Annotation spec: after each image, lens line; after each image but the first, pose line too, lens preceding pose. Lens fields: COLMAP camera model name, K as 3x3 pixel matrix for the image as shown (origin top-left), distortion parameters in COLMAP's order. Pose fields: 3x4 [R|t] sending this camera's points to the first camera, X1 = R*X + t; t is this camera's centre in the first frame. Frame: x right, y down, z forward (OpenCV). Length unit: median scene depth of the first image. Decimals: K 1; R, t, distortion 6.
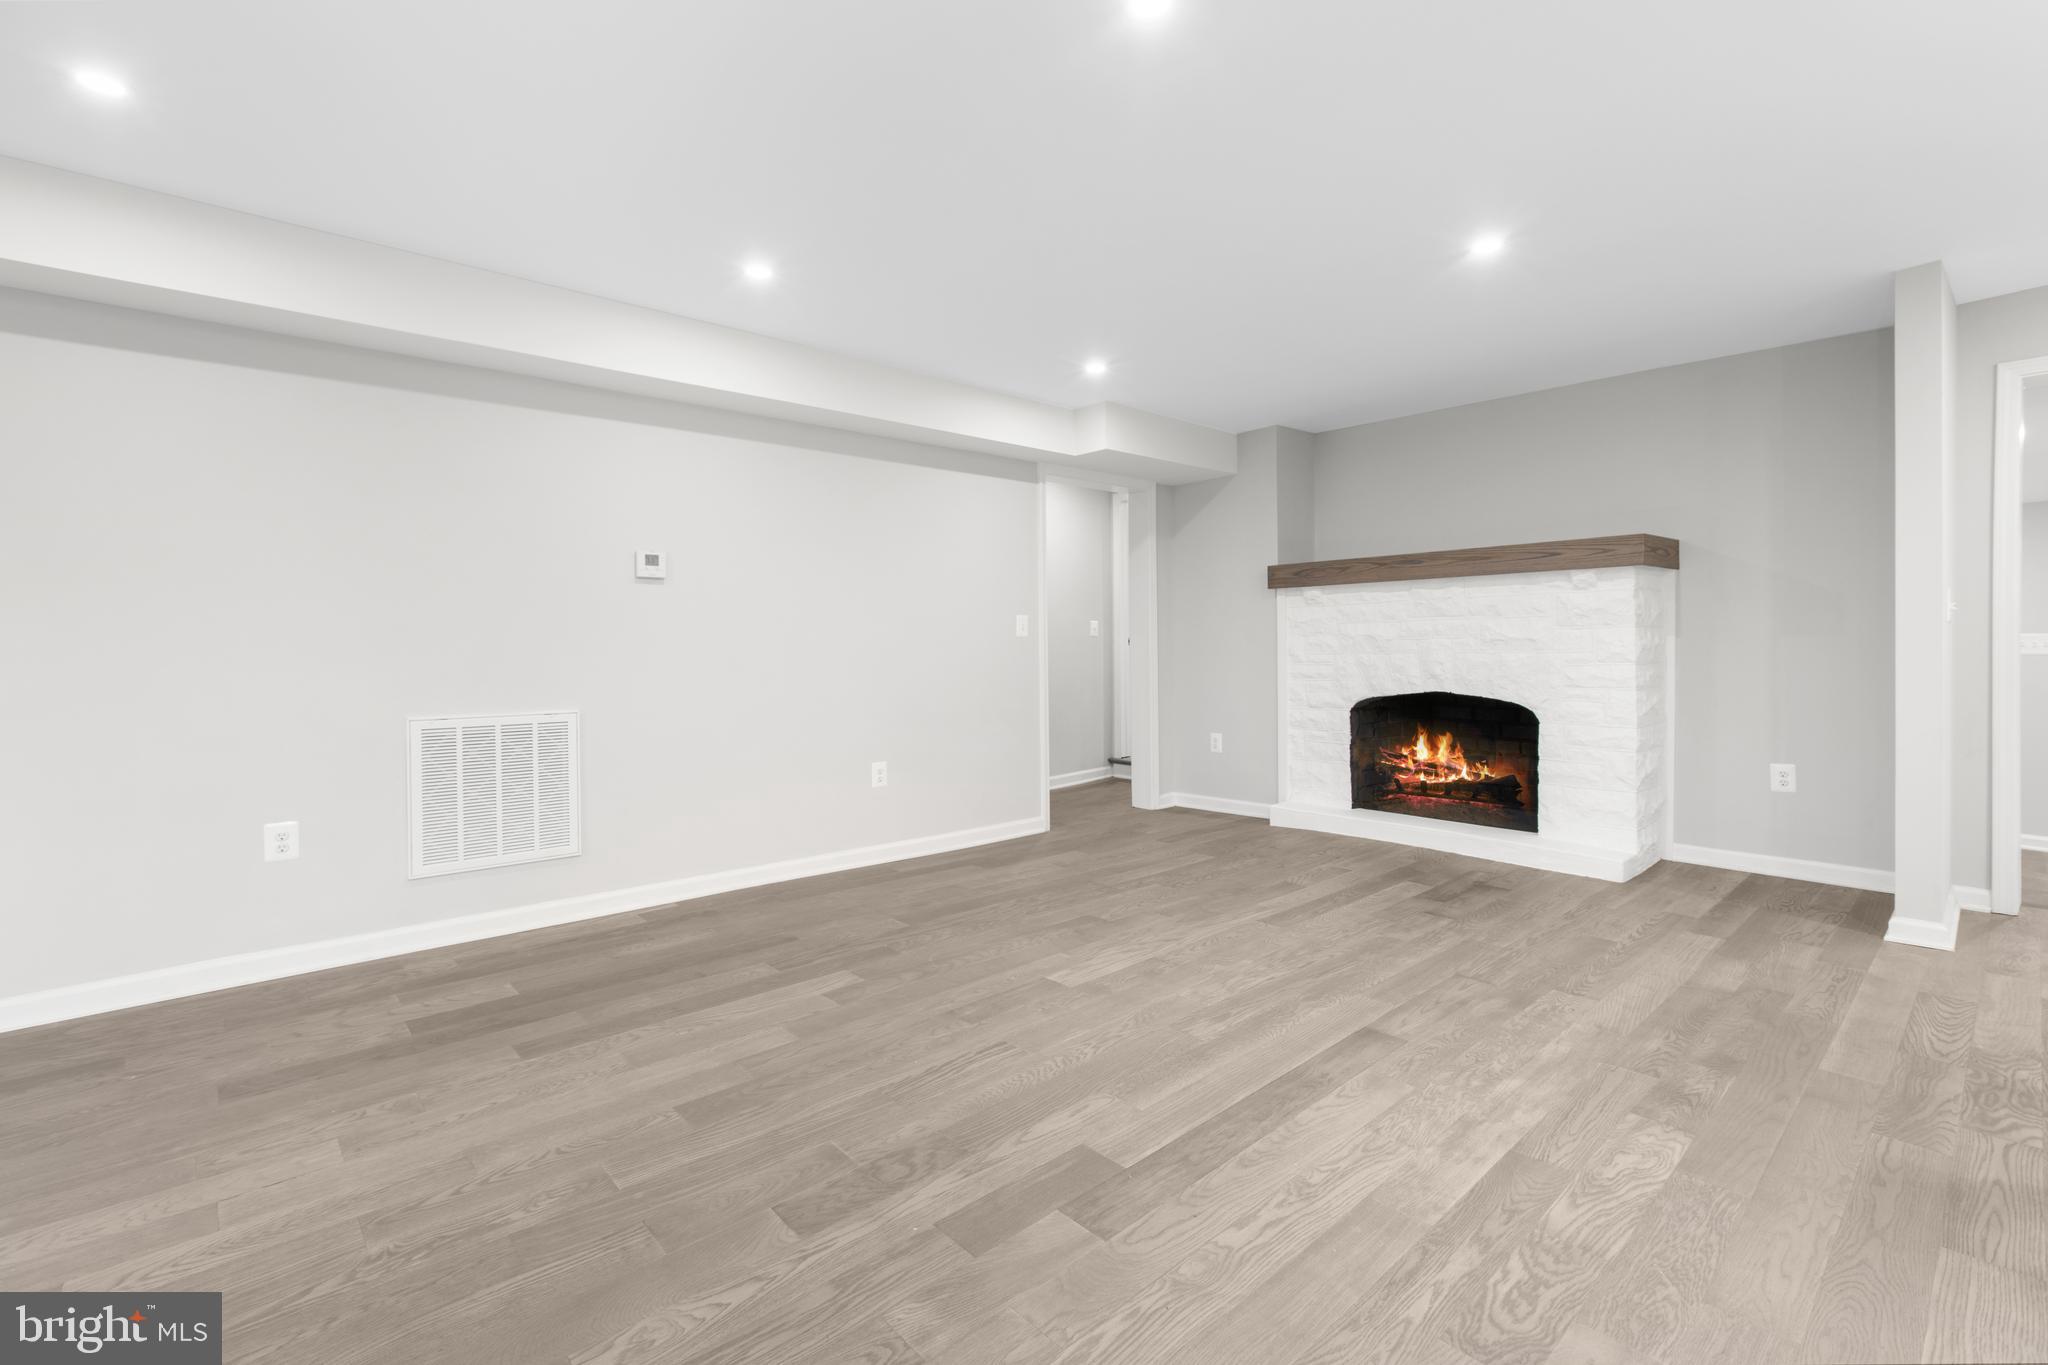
lens RADIAL K [[913.3, 0, 1024.7], [0, 913.3, 655.8], [0, 0, 1]] dist [0.001093, -0.000680]
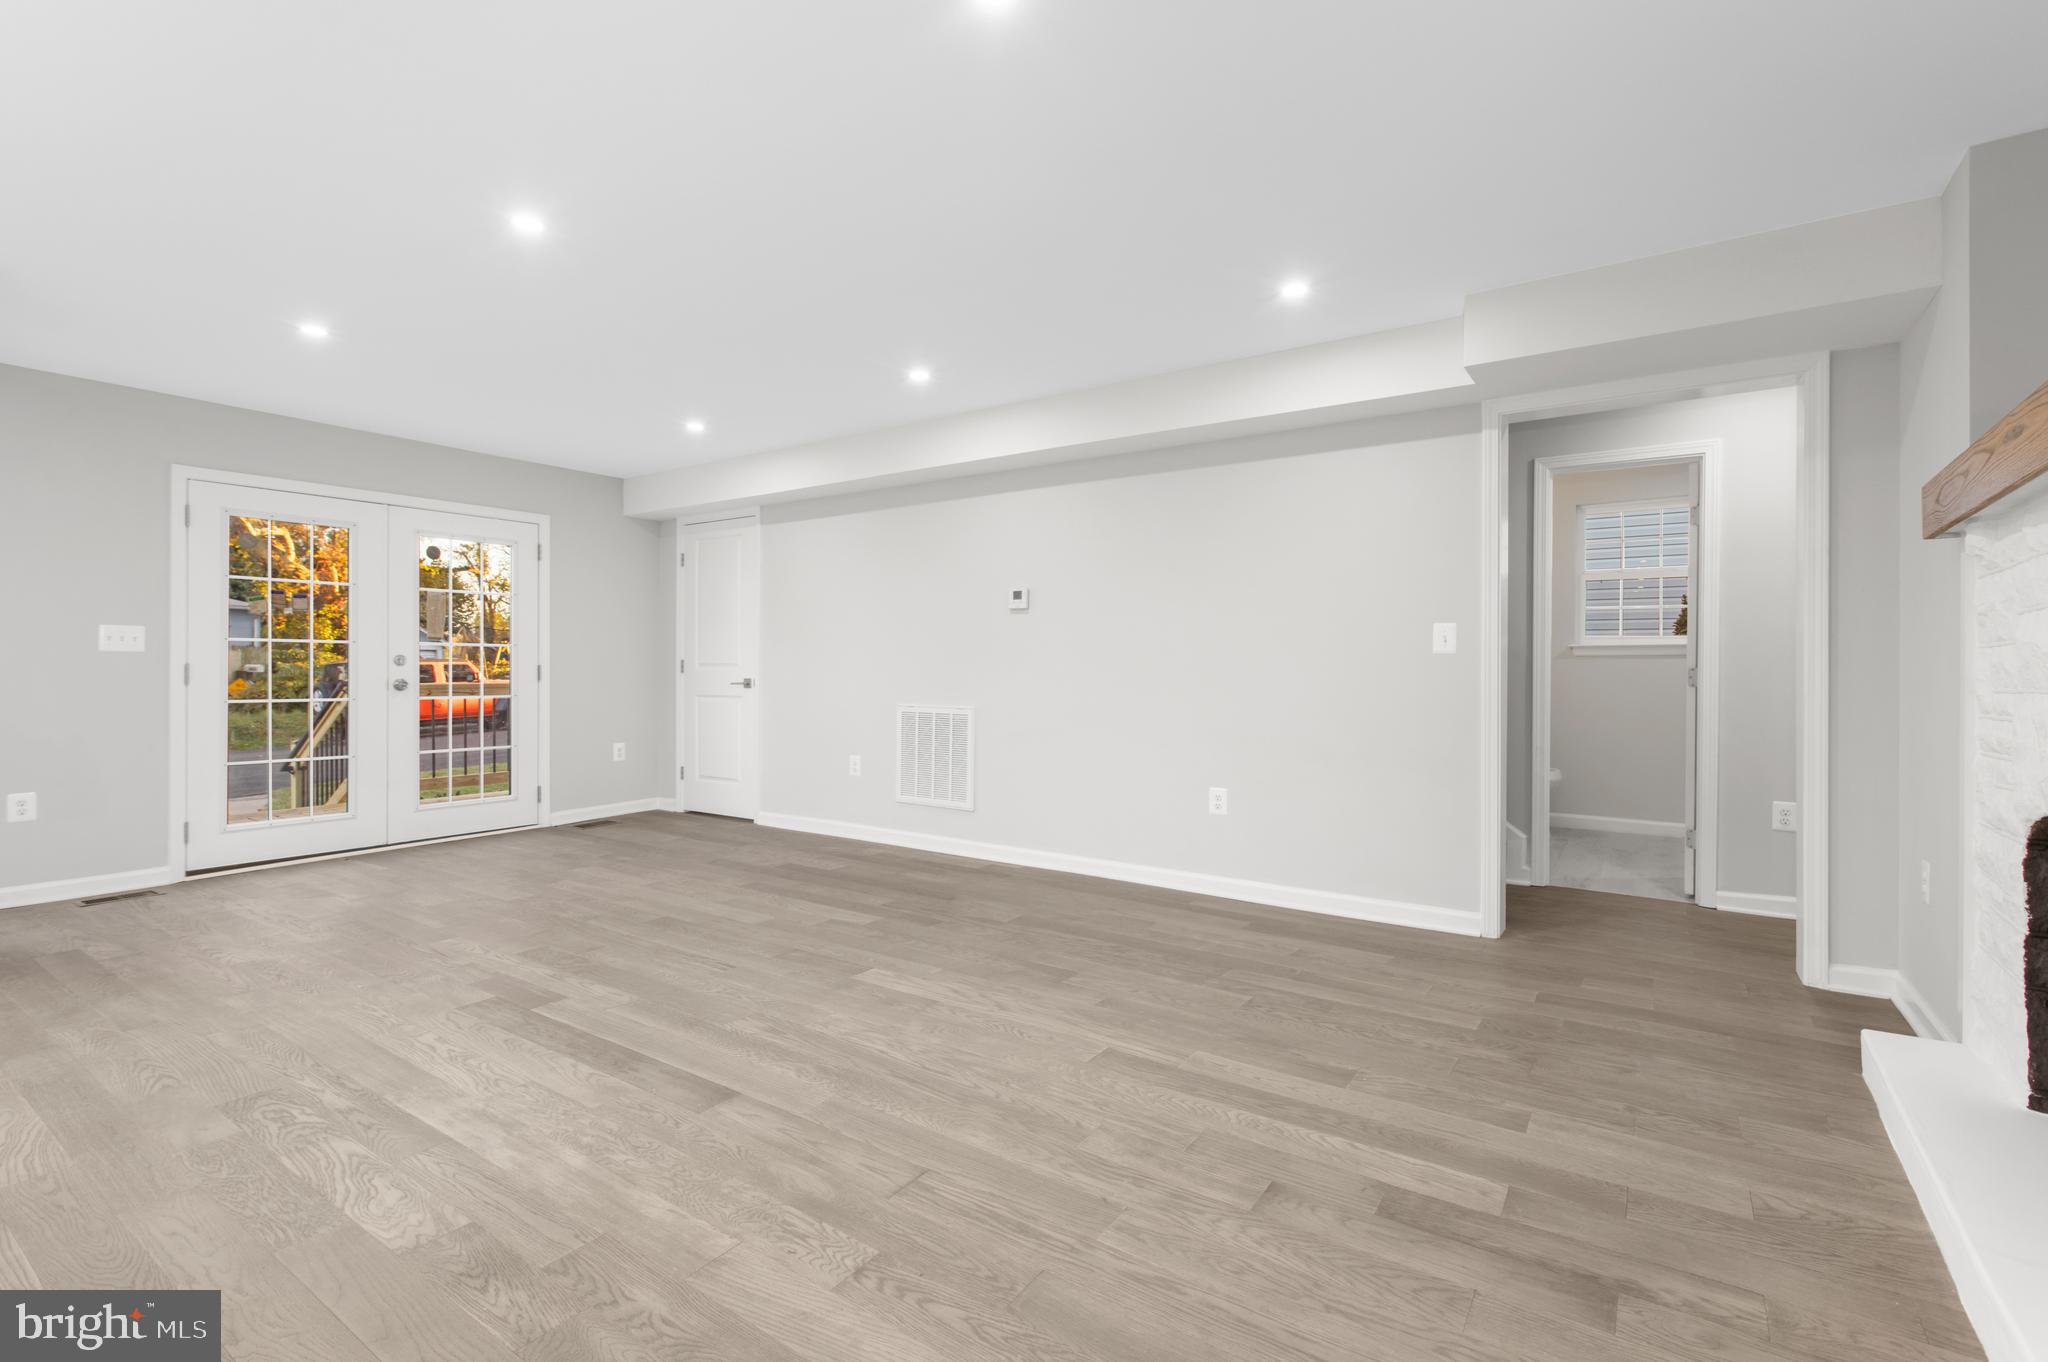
lens RADIAL K [[930.3, 0, 1016.7], [0, 930.3, 671.3], [0, 0, 1]] dist [-0.001696, -0.000688]
pose [[0.228407, 0.012550, -0.973485, 1.123927], [-0.018455, 0.999793, 0.008559, -0.011469], [0.973391, 0.016011, 0.228591, 0.904923]]
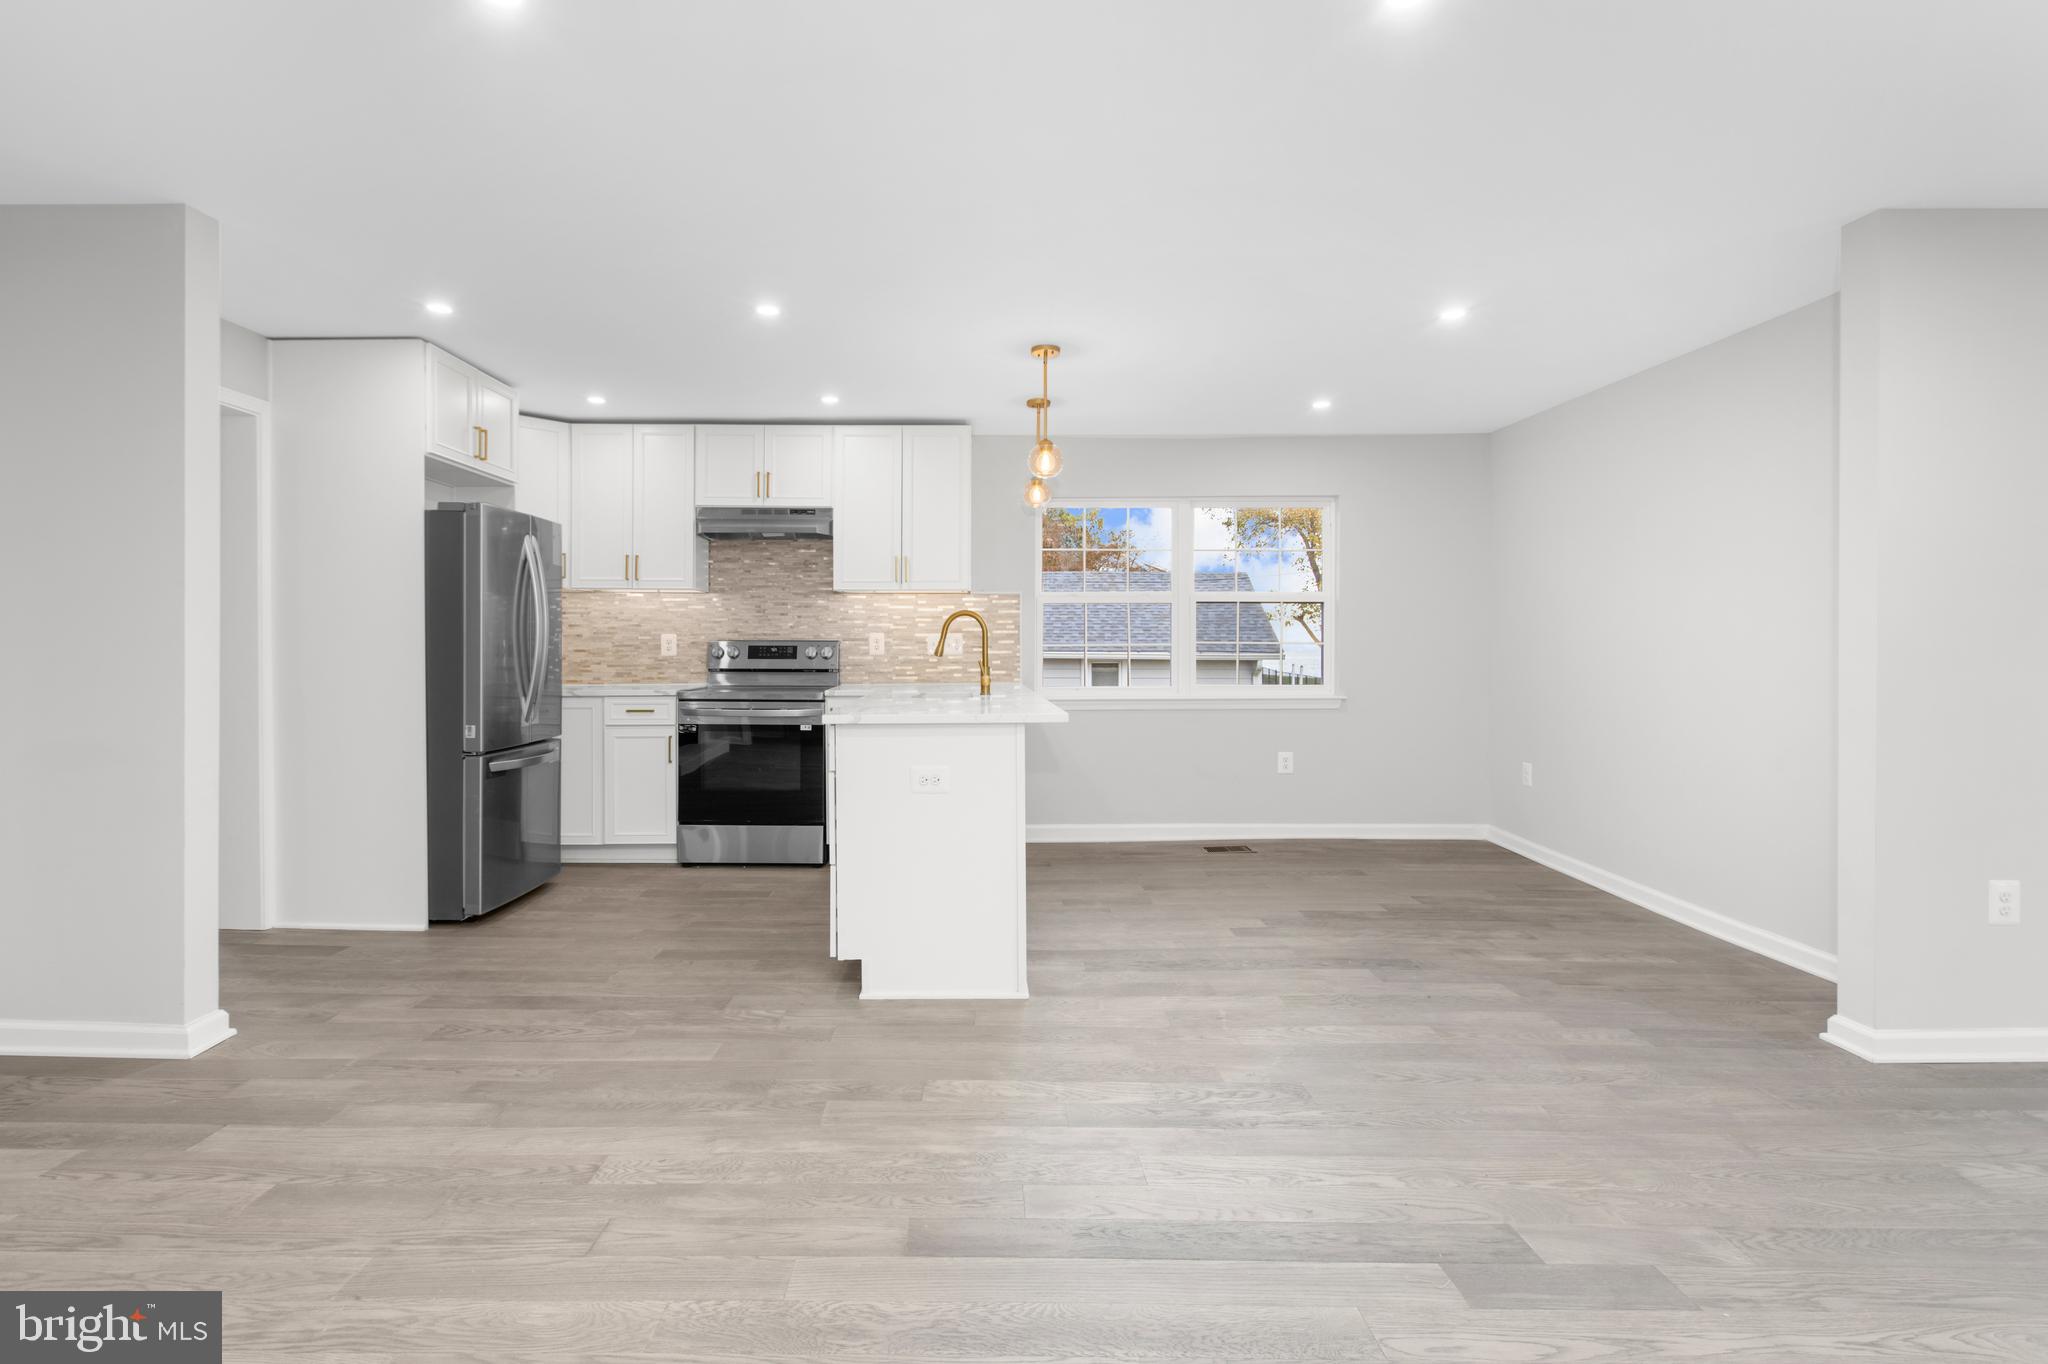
lens RADIAL K [[974.9, 0, 979.8], [0, 974.9, 650.5], [0, 0, 1]] dist [-0.000627, -0.000709]
pose [[-0.738377, 0.005445, 0.674366, -0.132484], [0.012759, 0.999901, 0.005896, -0.036573], [-0.674268, 0.012957, -0.738373, 1.284052]]
